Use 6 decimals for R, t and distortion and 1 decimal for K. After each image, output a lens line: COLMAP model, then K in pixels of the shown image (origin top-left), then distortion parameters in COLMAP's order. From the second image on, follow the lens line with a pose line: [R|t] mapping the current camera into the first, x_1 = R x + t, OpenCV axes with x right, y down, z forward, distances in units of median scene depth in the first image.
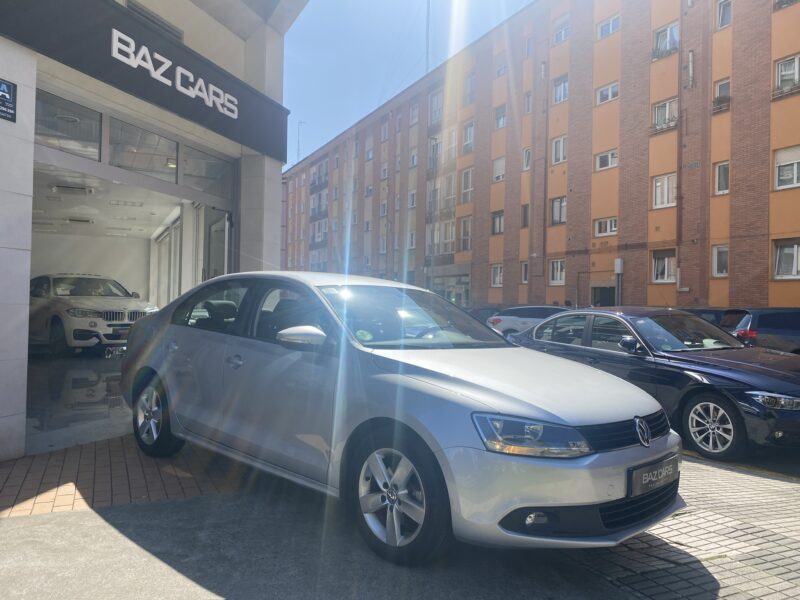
lens RADIAL K [[610.0, 0, 395.2], [0, 610.0, 299.9], [0, 0, 1]] dist [0.003957, -0.000766]
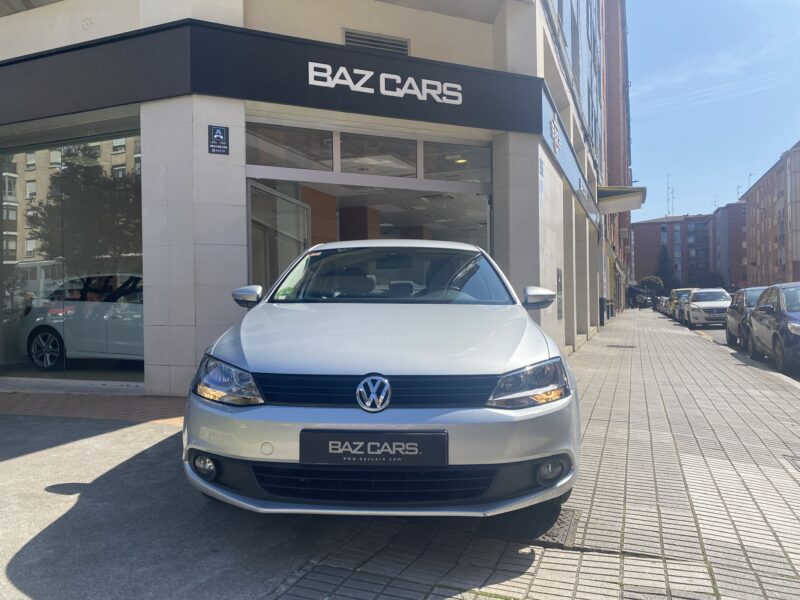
lens RADIAL K [[610.0, 0, 395.2], [0, 610.0, 299.9], [0, 0, 1]] dist [0.003957, -0.000766]
pose [[0.682059, -0.031873, -0.730602, 0.133474], [0.033138, 0.999371, -0.012662, 0.014757], [0.730546, -0.015574, 0.682686, 0.066605]]
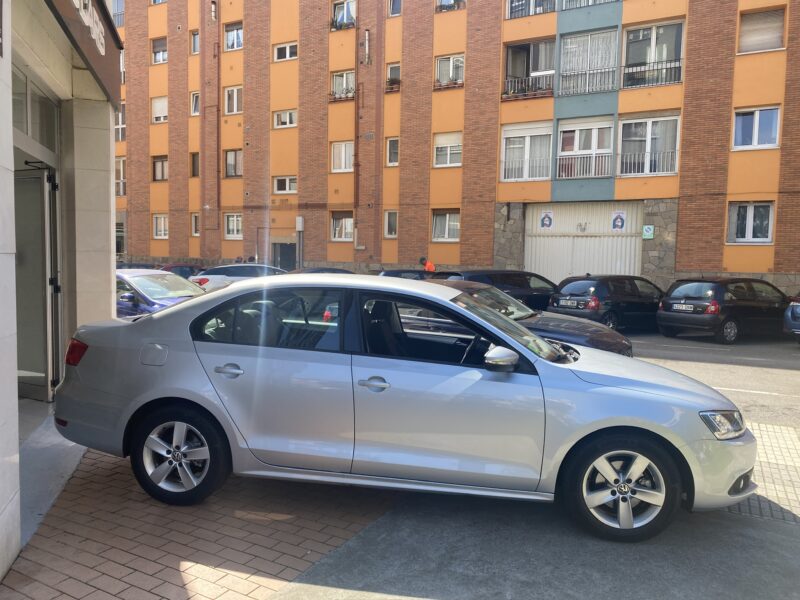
lens RADIAL K [[608.2, 0, 400.0], [0, 608.2, 300.0], [0, 0, 1]] dist [0.073343, -0.157045]
pose [[0.807241, -0.042905, 0.588661, -0.139848], [-0.010018, 0.996215, 0.086347, -0.019513], [-0.590137, -0.075600, 0.803756, 0.043187]]
